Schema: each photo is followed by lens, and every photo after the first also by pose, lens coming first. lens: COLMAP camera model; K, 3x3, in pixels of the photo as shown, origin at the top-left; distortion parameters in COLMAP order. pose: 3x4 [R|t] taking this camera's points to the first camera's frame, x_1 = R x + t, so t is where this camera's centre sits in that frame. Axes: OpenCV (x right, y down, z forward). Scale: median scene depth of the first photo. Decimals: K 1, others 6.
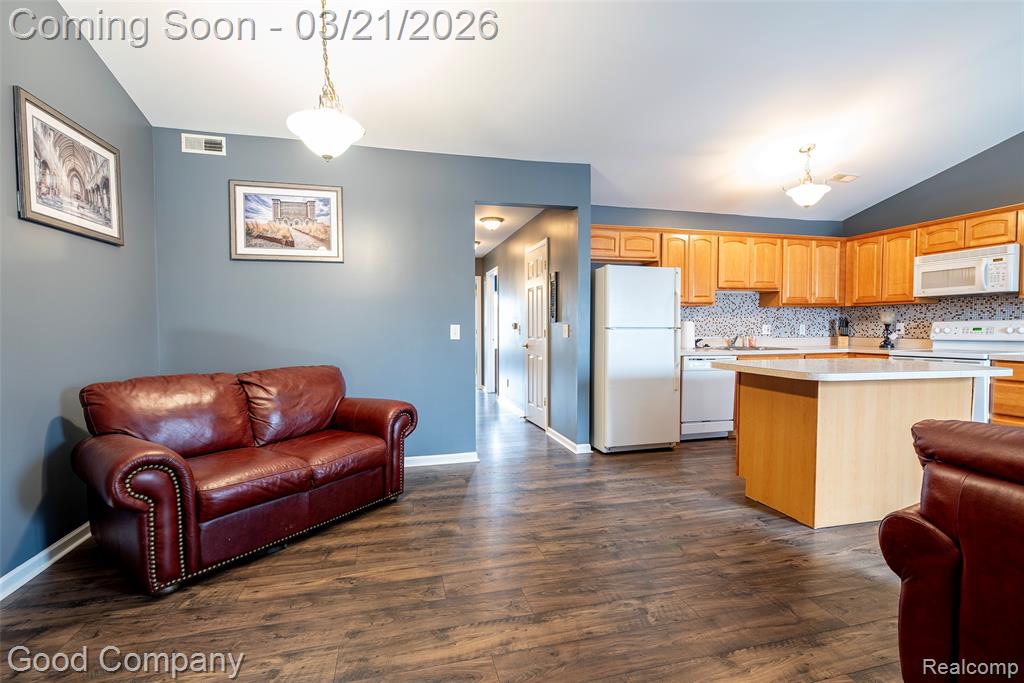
lens RADIAL K [[455.1, 0, 508.3], [0, 455.1, 342.7], [0, 0, 1]] dist [-0.001983, -0.000814]
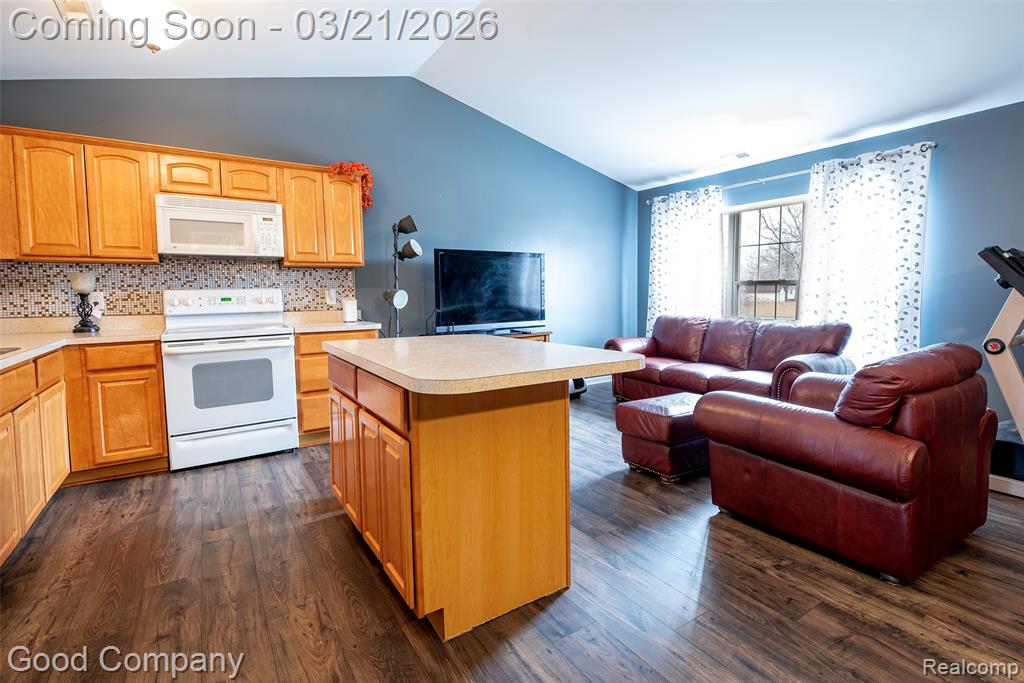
lens RADIAL K [[486.1, 0, 541.9], [0, 486.1, 320.3], [0, 0, 1]] dist [-0.000425, -0.000595]
pose [[-0.353589, -0.046084, 0.934265, 0.012196], [0.043317, 0.996907, 0.065568, -0.026093], [-0.934397, 0.063654, -0.350499, 0.802597]]
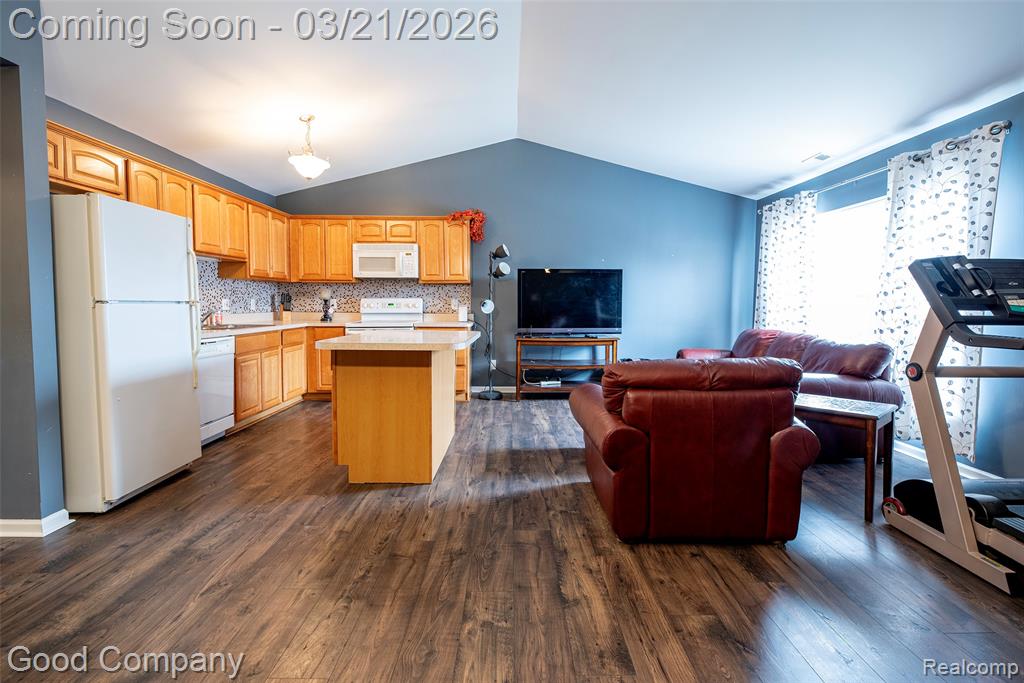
lens RADIAL K [[481.1, 0, 516.5], [0, 481.1, 329.6], [0, 0, 1]] dist [-0.000710, -0.000692]
pose [[0.234043, -0.048148, 0.971033, -0.255876], [0.026033, 0.998725, 0.043246, -0.008308], [-0.971878, 0.015158, 0.234998, 0.324867]]
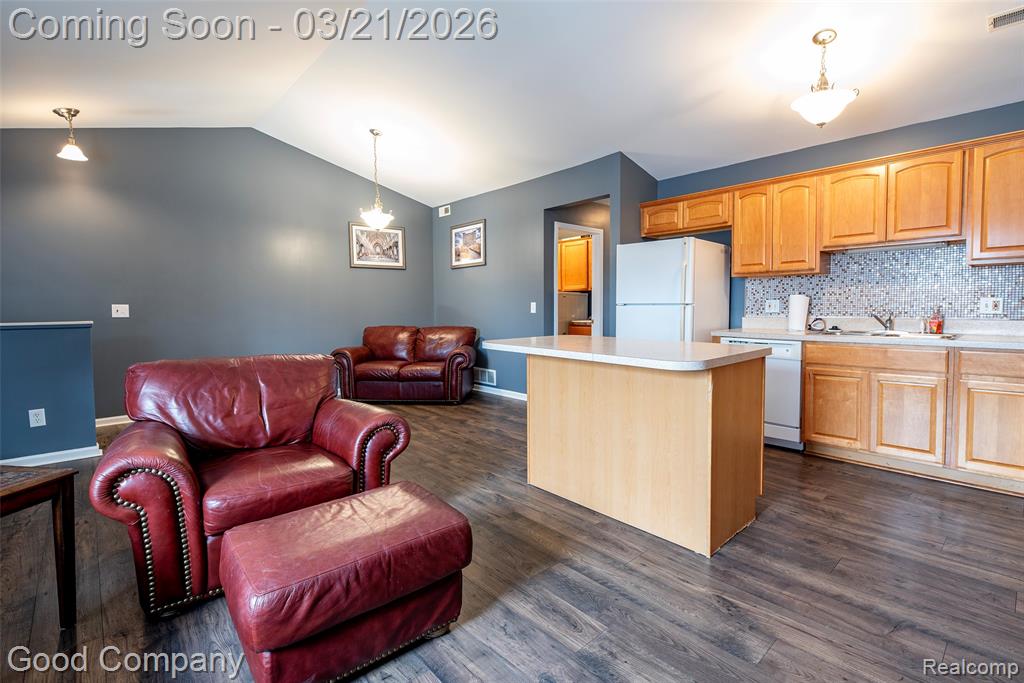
lens RADIAL K [[474.9, 0, 528.2], [0, 474.9, 325.9], [0, 0, 1]] dist [-0.001472, -0.000587]
pose [[0.480892, 0.036598, -0.876016, 1.065635], [-0.024154, 0.999302, 0.028489, -0.008474], [0.876447, 0.007459, 0.481440, 0.272980]]
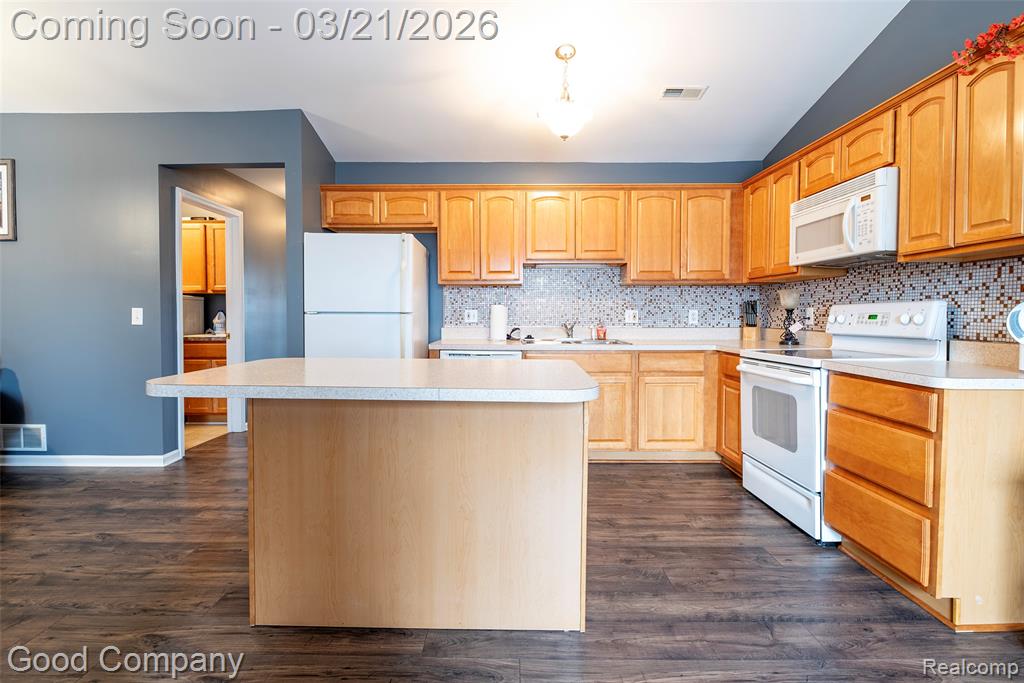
lens RADIAL K [[474.8, 0, 508.6], [0, 474.8, 326.9], [0, 0, 1]] dist [-0.000452, -0.000583]
pose [[0.967470, 0.011488, -0.252725, 0.749282], [-0.013283, 0.999897, -0.005398, -0.007174], [0.252637, 0.008579, 0.967523, 0.279255]]
